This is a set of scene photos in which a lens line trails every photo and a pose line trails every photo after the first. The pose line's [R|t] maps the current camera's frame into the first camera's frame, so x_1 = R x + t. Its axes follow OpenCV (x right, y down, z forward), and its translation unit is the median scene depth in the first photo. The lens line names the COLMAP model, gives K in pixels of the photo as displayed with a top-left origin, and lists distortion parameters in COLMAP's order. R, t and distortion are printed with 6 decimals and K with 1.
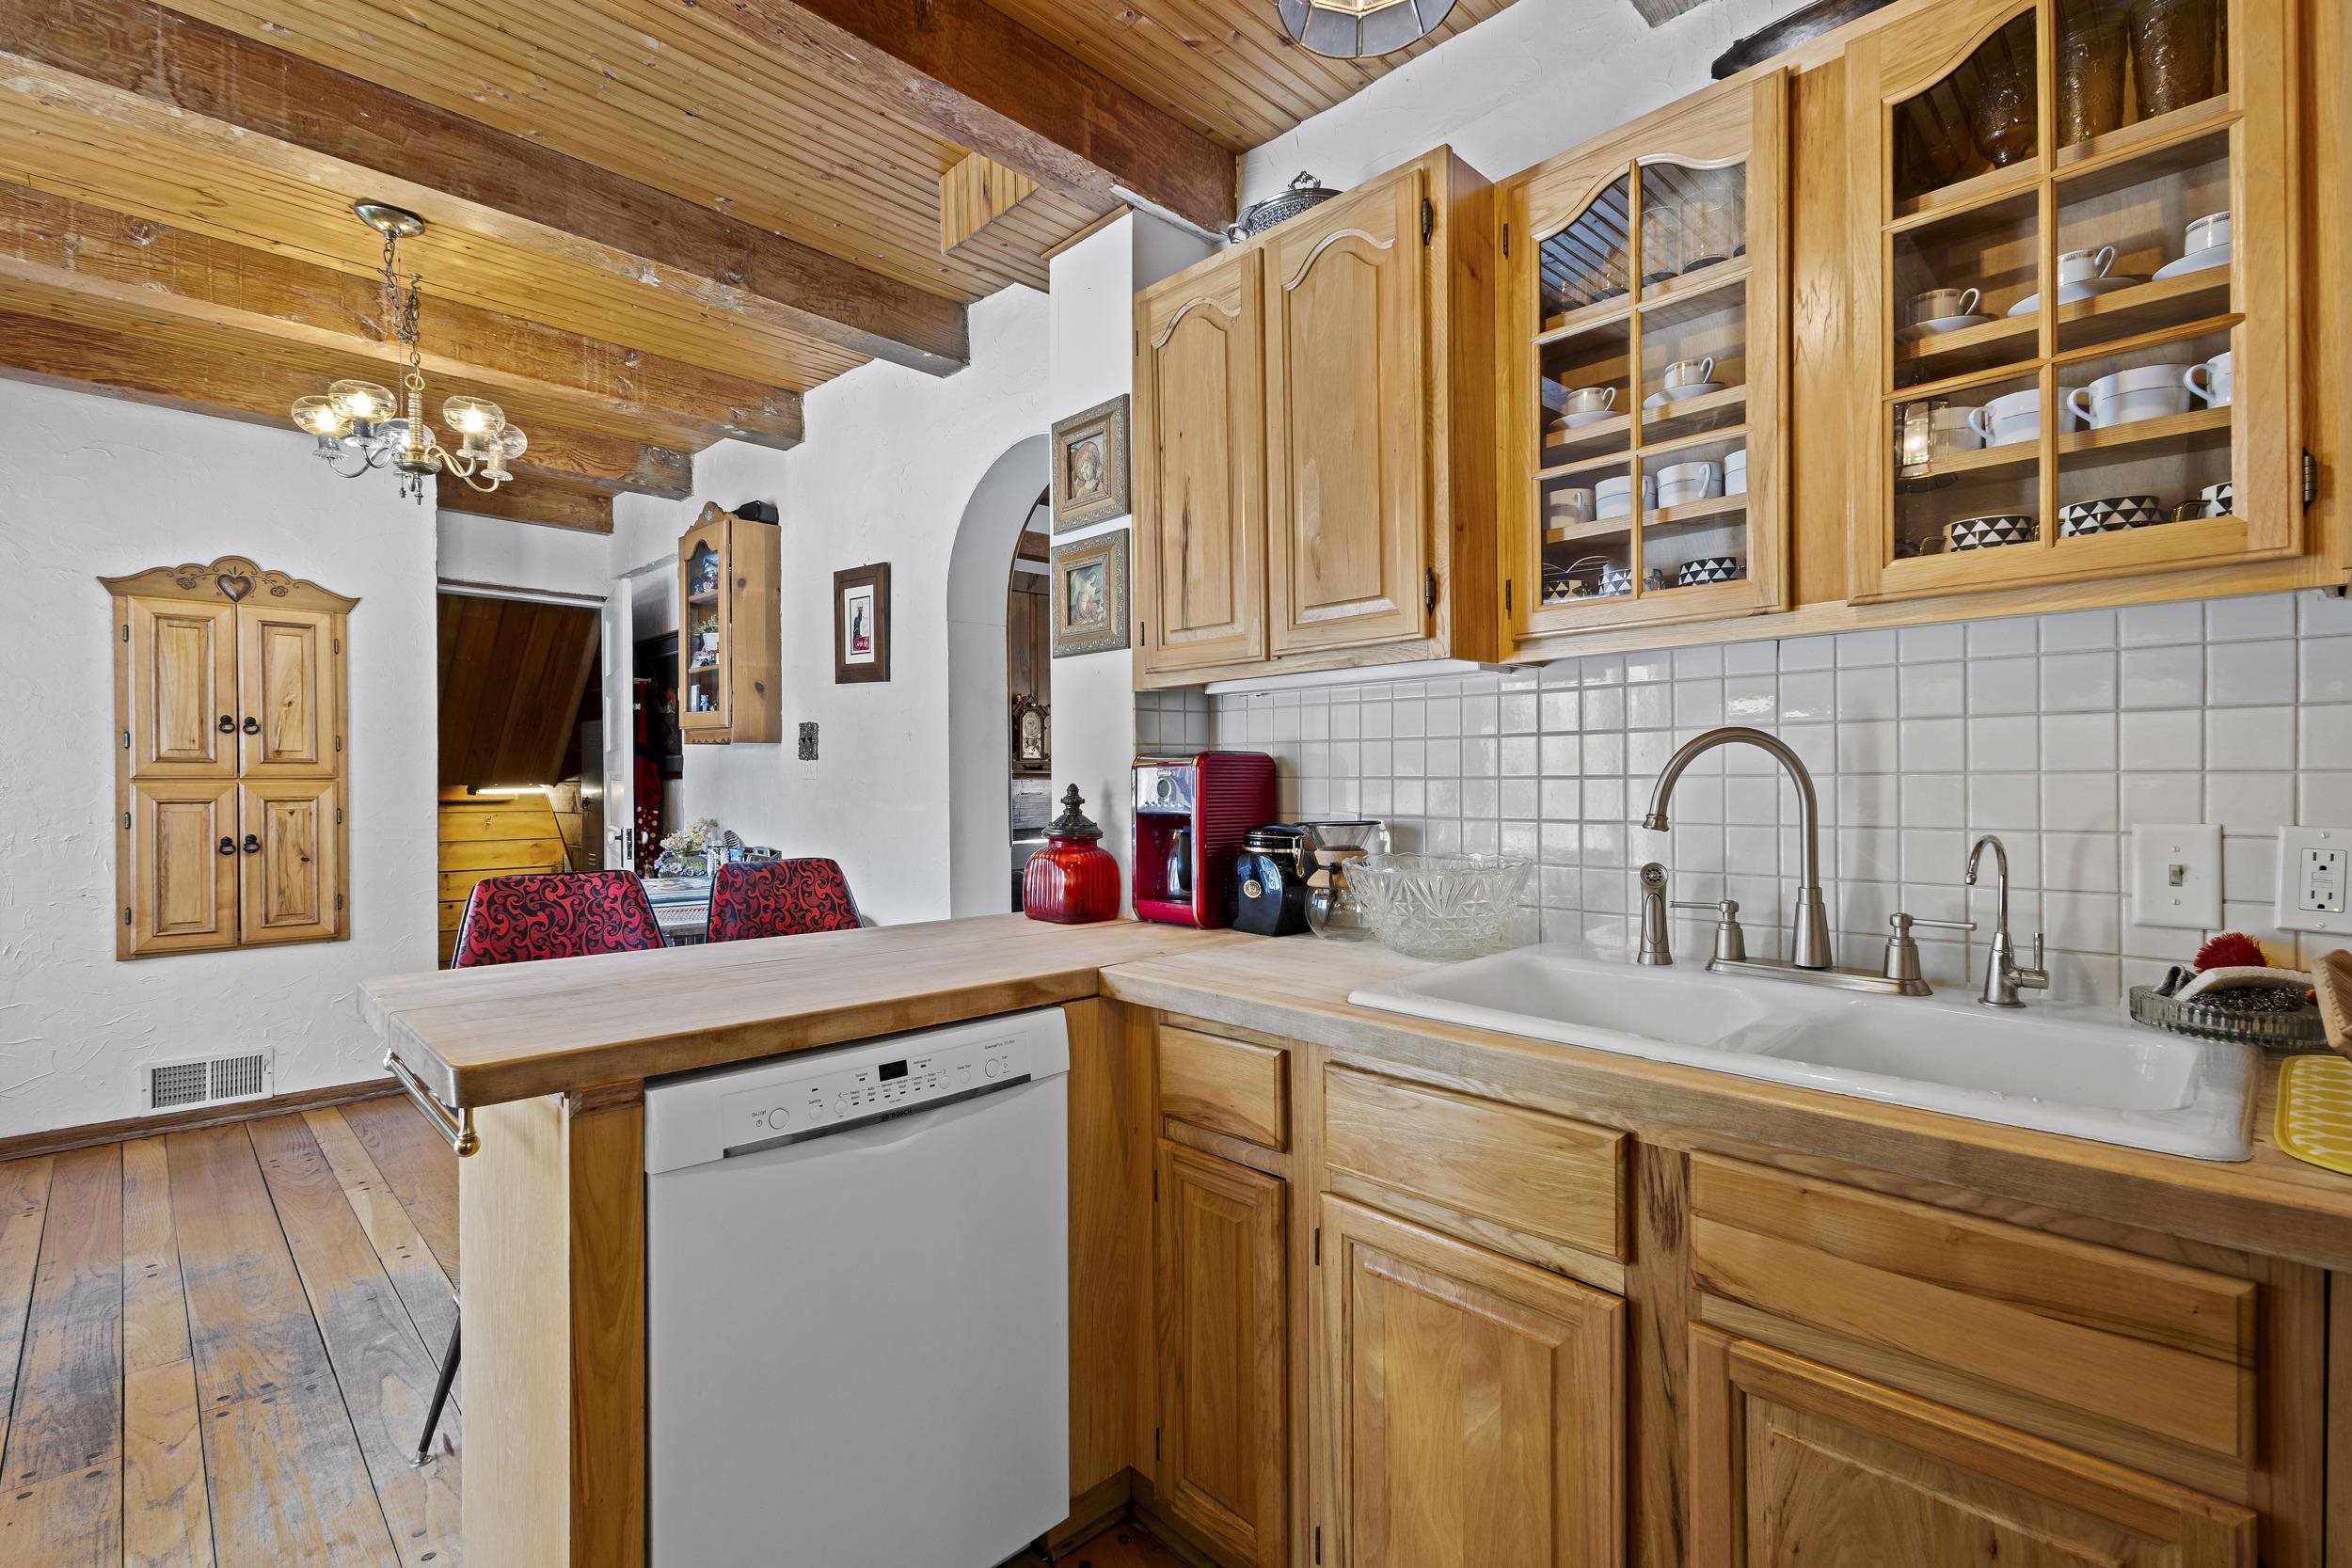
lens RADIAL K [[1079.7, 0, 1182.5], [0, 1079.7, 775.2], [0, 0, 1]] dist [0.001467, 0.000329]
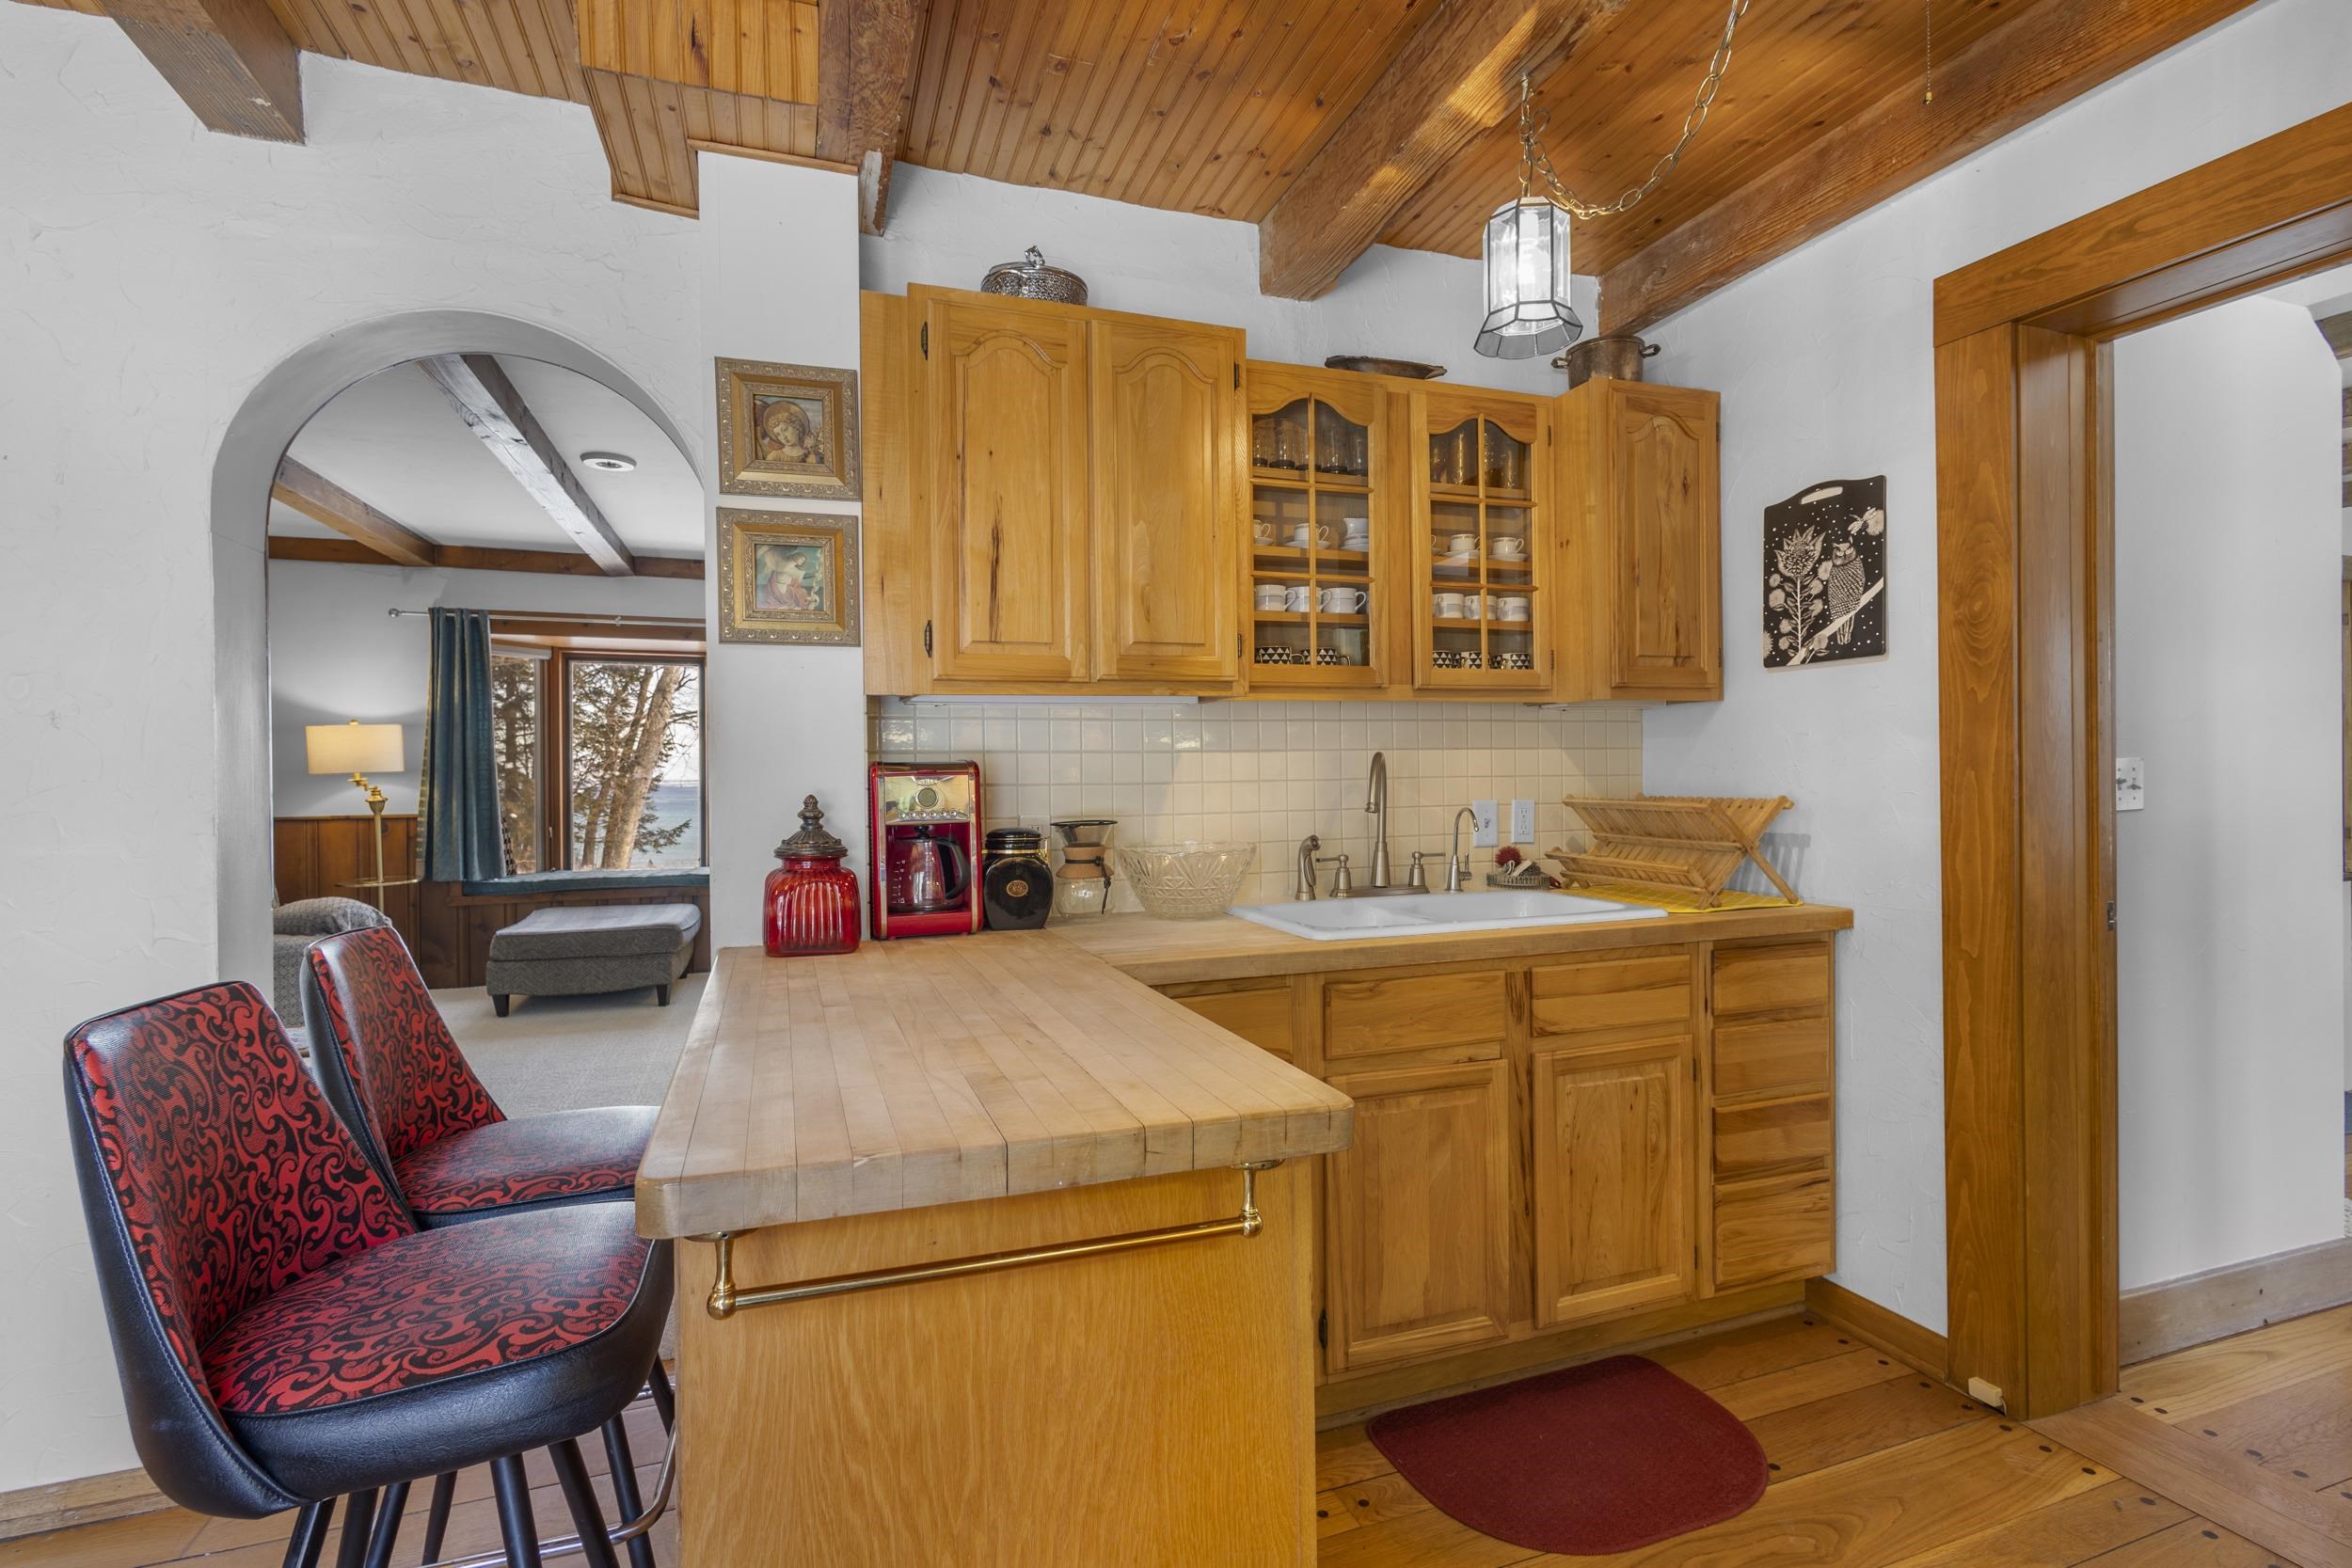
lens RADIAL K [[1079.7, 0, 1182.7], [0, 1079.7, 783.6], [0, 0, 1]] dist [0.001467, 0.000329]
pose [[0.424179, -0.011245, 0.905508, -0.797389], [0.009354, 0.999924, 0.008036, -0.006086], [-0.905530, 0.005061, 0.424252, 0.371621]]
